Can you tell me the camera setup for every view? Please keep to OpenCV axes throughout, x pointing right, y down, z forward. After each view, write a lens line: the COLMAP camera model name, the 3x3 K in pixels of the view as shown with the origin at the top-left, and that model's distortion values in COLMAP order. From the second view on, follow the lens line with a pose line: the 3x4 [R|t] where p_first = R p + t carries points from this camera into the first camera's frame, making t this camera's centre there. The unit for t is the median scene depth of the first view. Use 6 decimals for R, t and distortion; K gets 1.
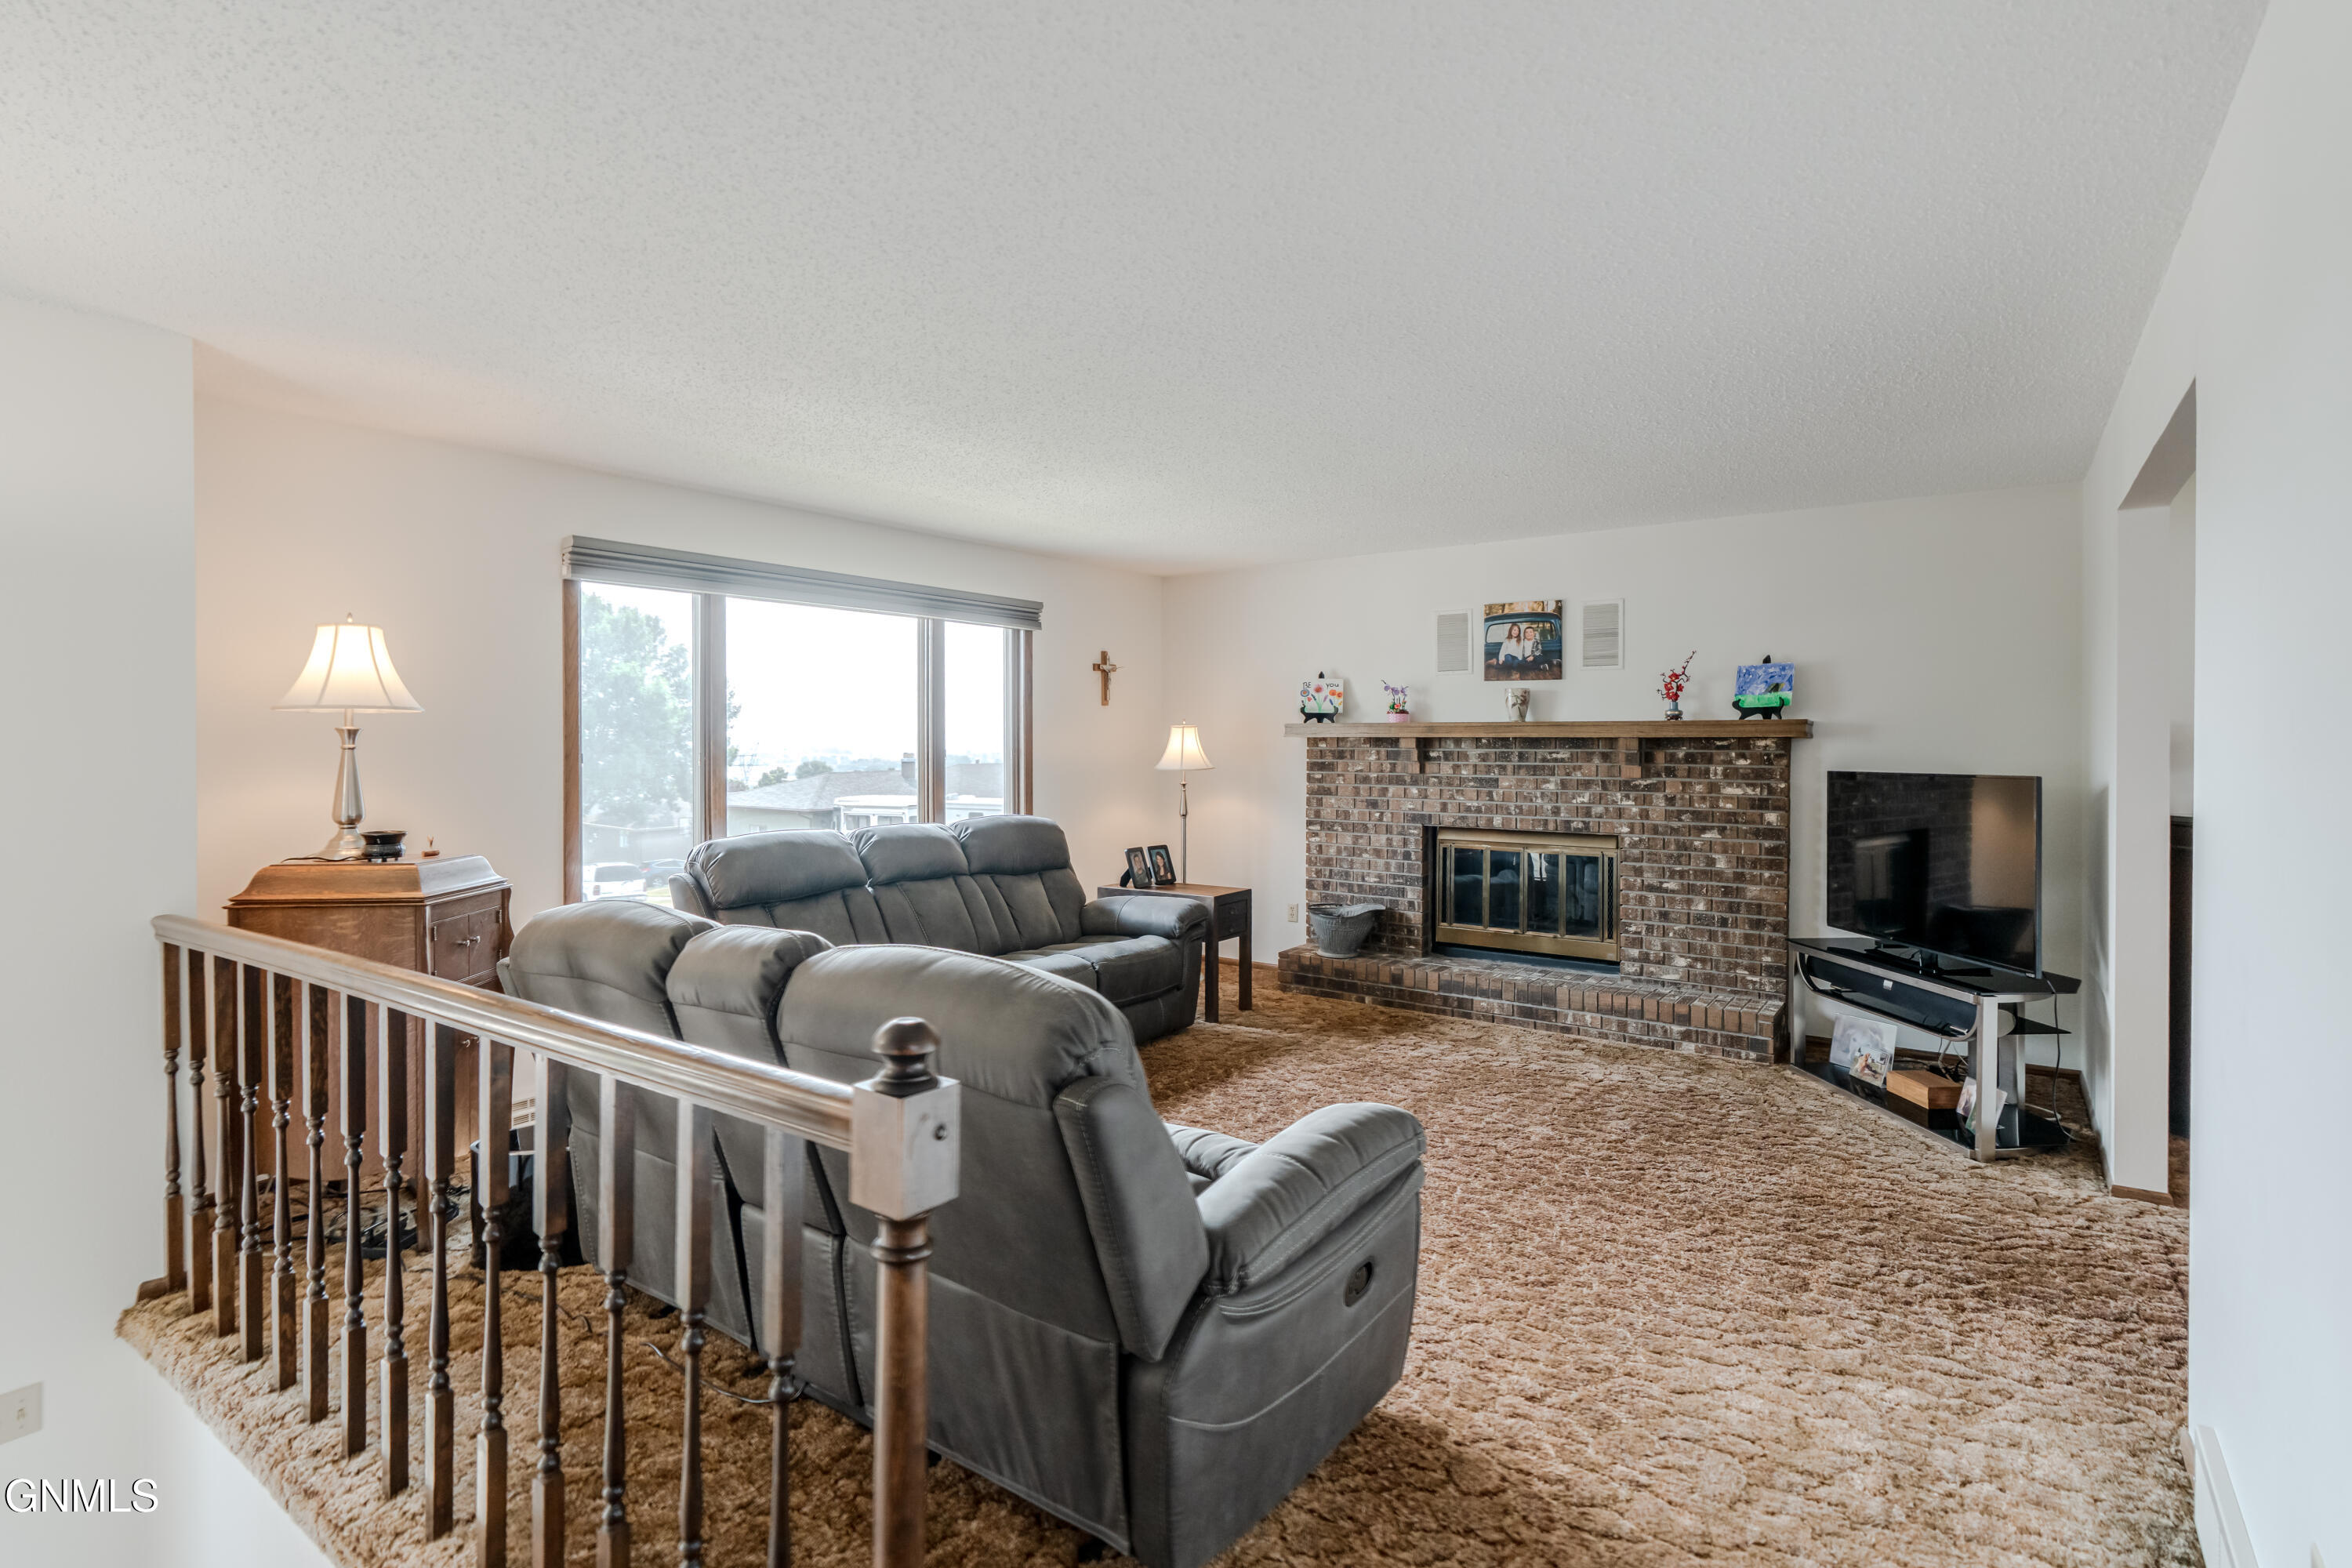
lens RADIAL K [[1118.3, 0, 1175.0], [0, 1118.3, 753.5], [0, 0, 1]] dist [-0.000890, 0.000208]
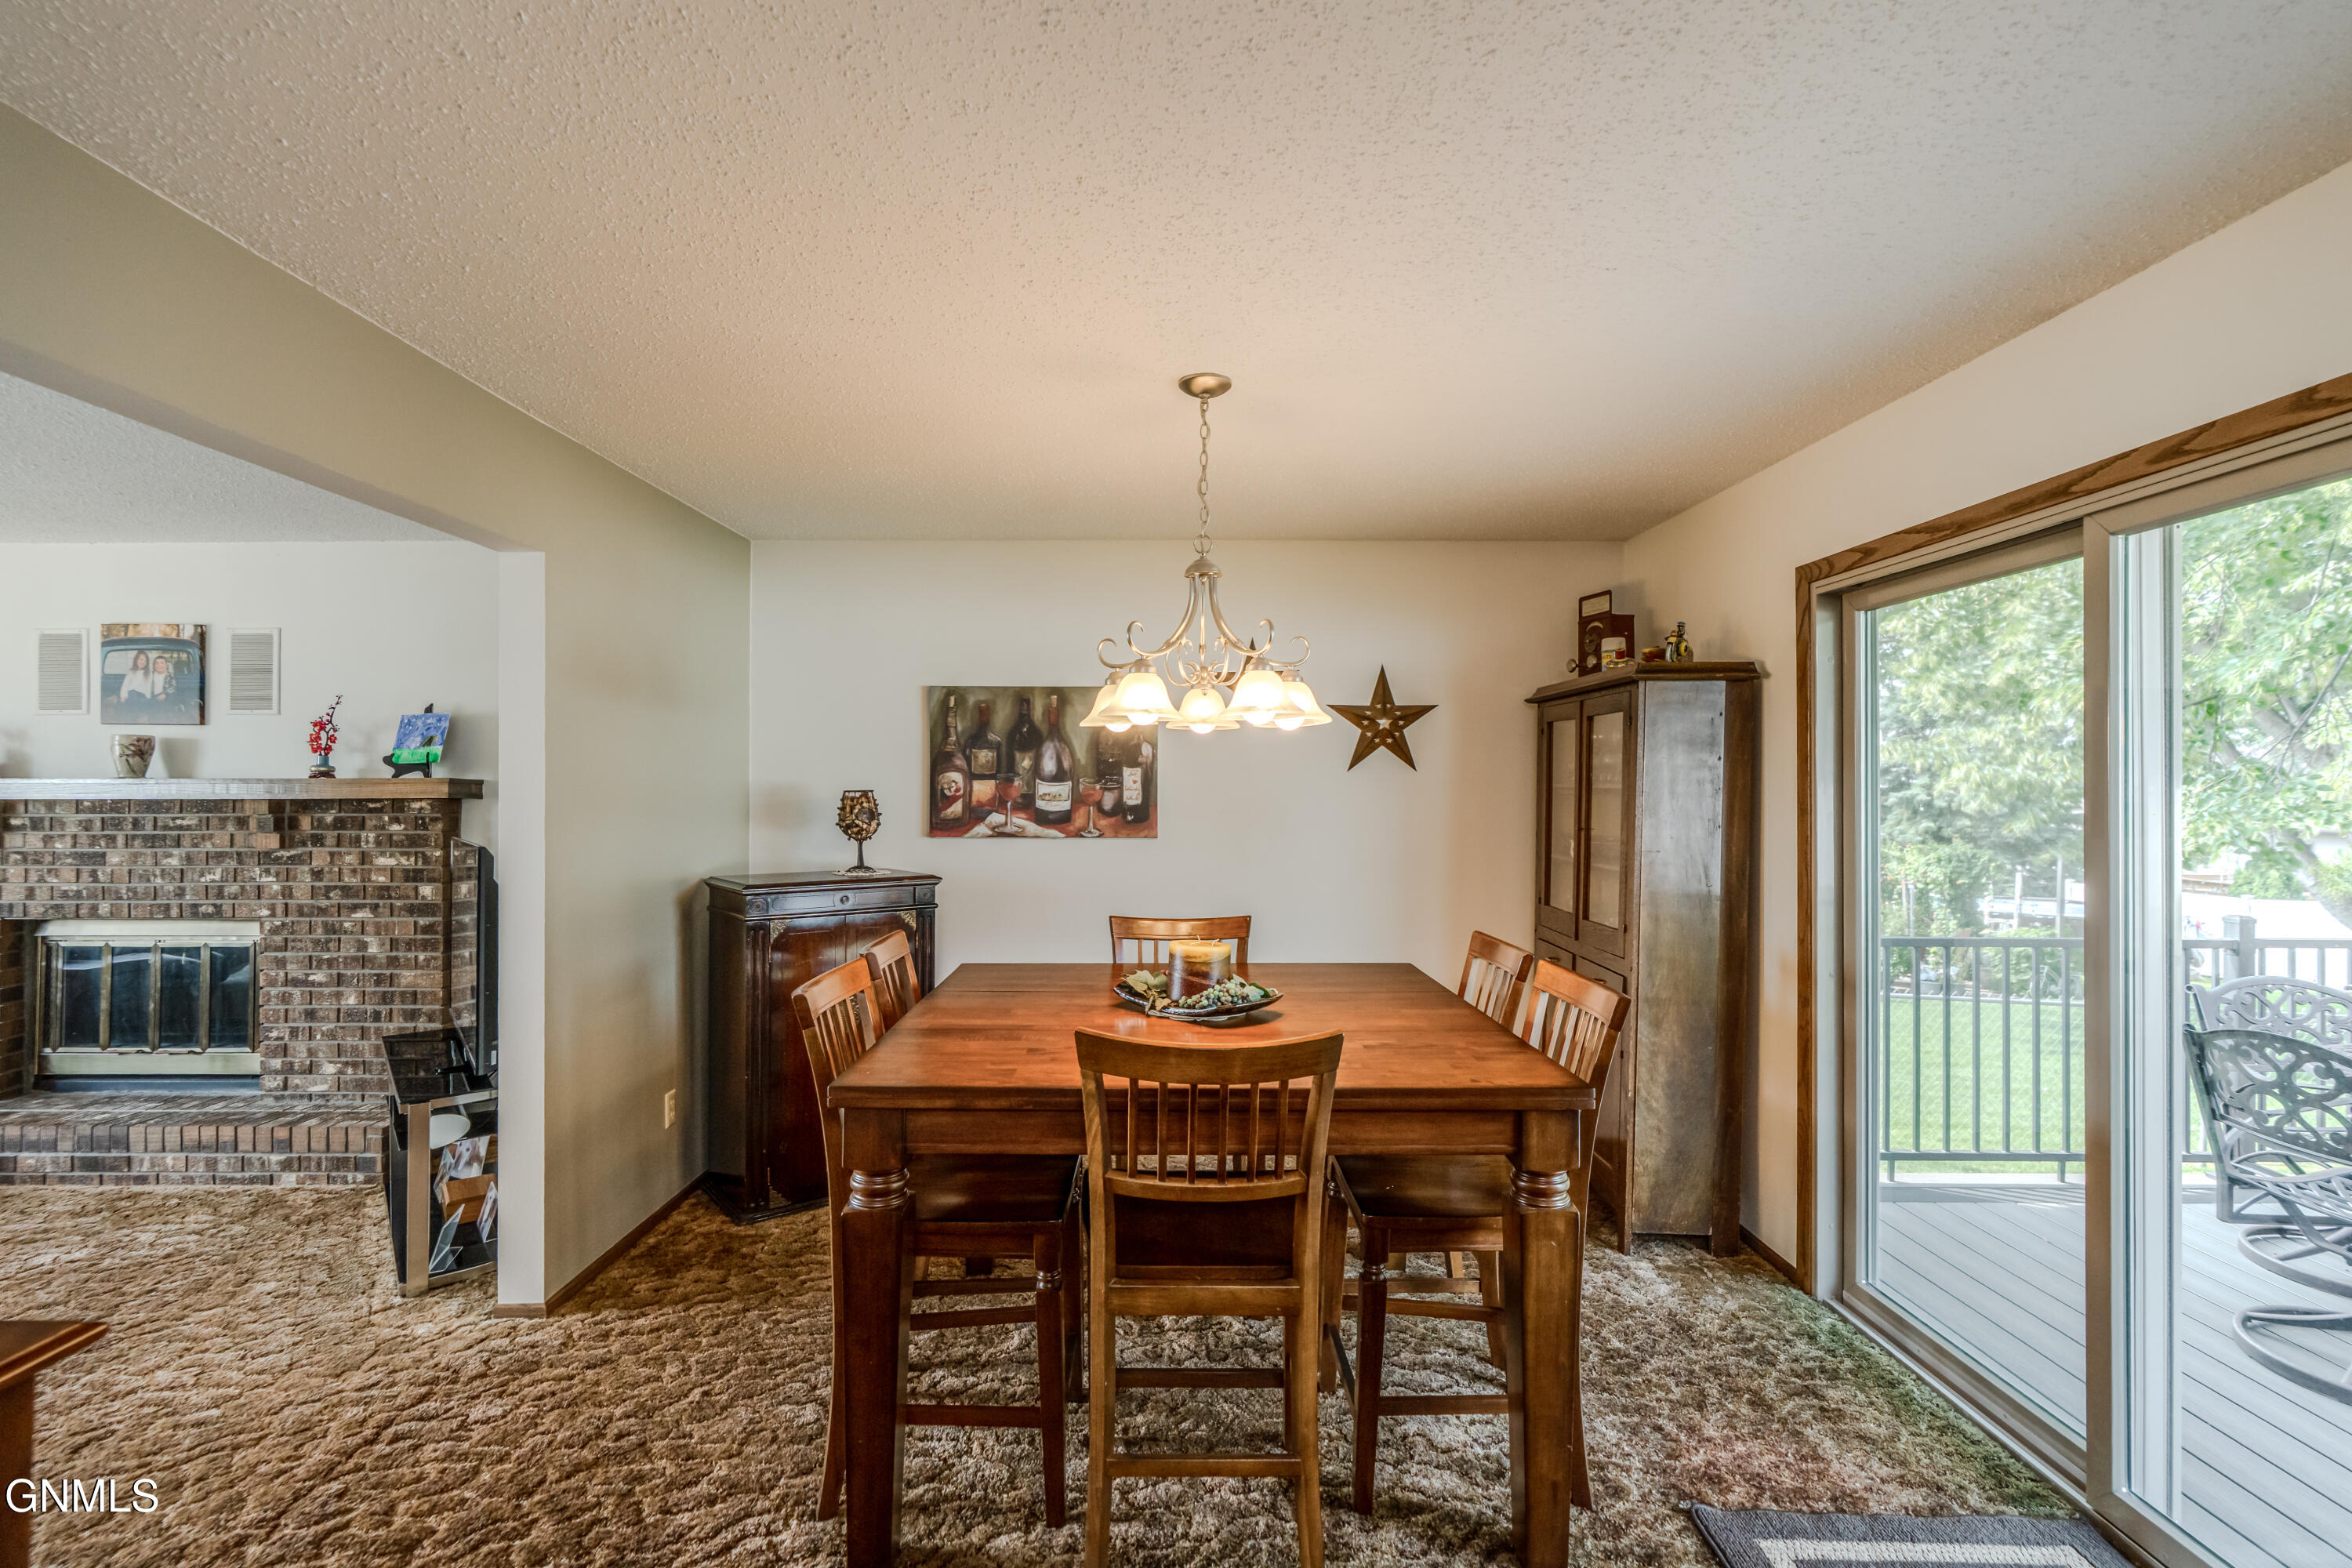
lens RADIAL K [[1063.6, 0, 1176.0], [0, 1063.6, 784.0], [0, 0, 1]] dist [-0.013959, 0.000078]
pose [[0.808954, -0.001598, 0.587870, 0.498795], [0.009420, 0.999903, -0.010244, -0.011164], [-0.587796, 0.013824, 0.808891, -0.005951]]
